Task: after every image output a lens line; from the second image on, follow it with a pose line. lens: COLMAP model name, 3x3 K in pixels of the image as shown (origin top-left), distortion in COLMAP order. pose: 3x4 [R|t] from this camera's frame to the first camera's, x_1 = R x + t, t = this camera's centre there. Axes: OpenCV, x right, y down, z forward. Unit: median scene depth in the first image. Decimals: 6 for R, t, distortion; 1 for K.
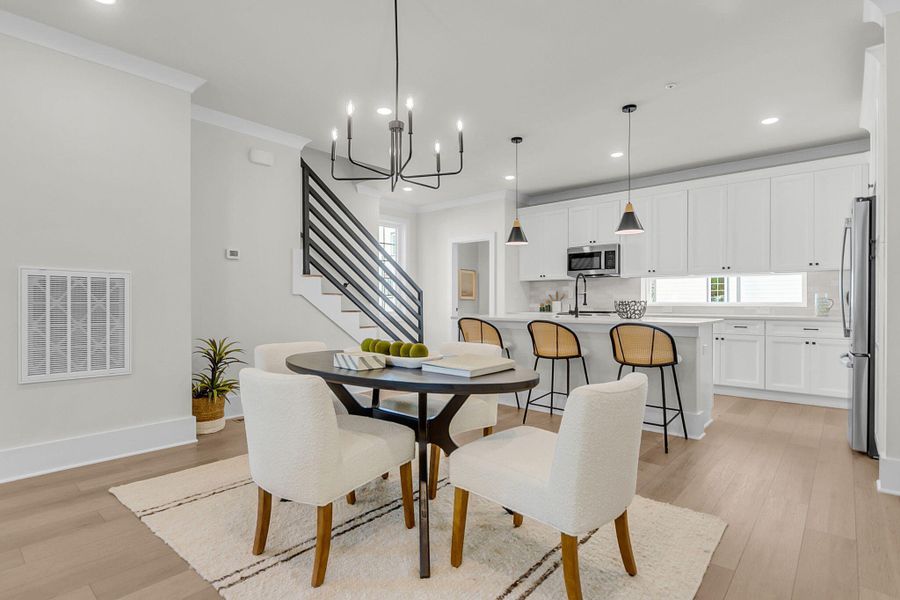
lens RADIAL K [[456.0, 0, 450.4], [0, 456.0, 300.6], [0, 0, 1]] dist [-0.001001, 0.000019]
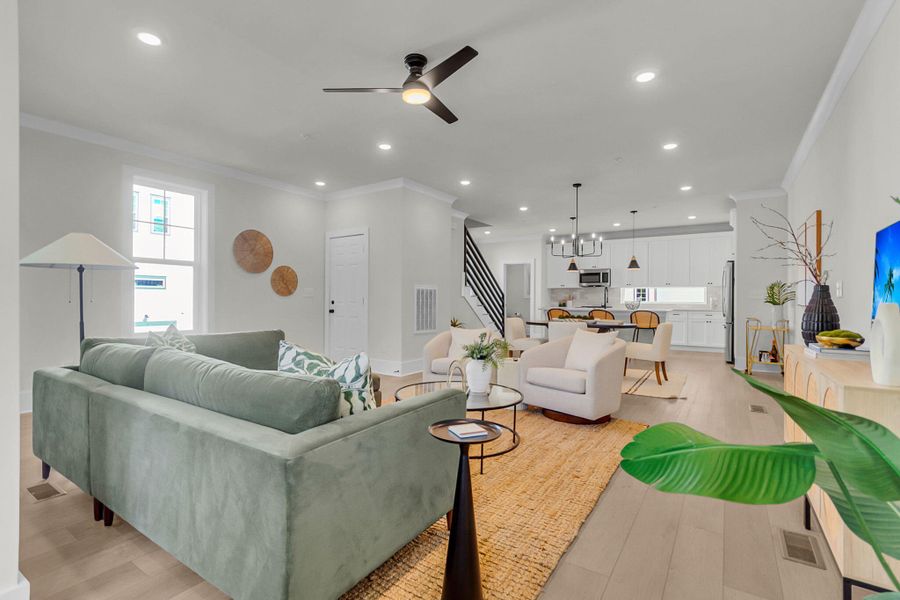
lens RADIAL K [[420.5, 0, 449.0], [0, 420.5, 301.5], [0, 0, 1]] dist [-0.000097, 0.000290]
pose [[0.991657, 0.005095, 0.128803, -0.606677], [-0.005882, 0.999966, 0.005735, -0.002789], [-0.128769, -0.006445, 0.991654, -0.718043]]
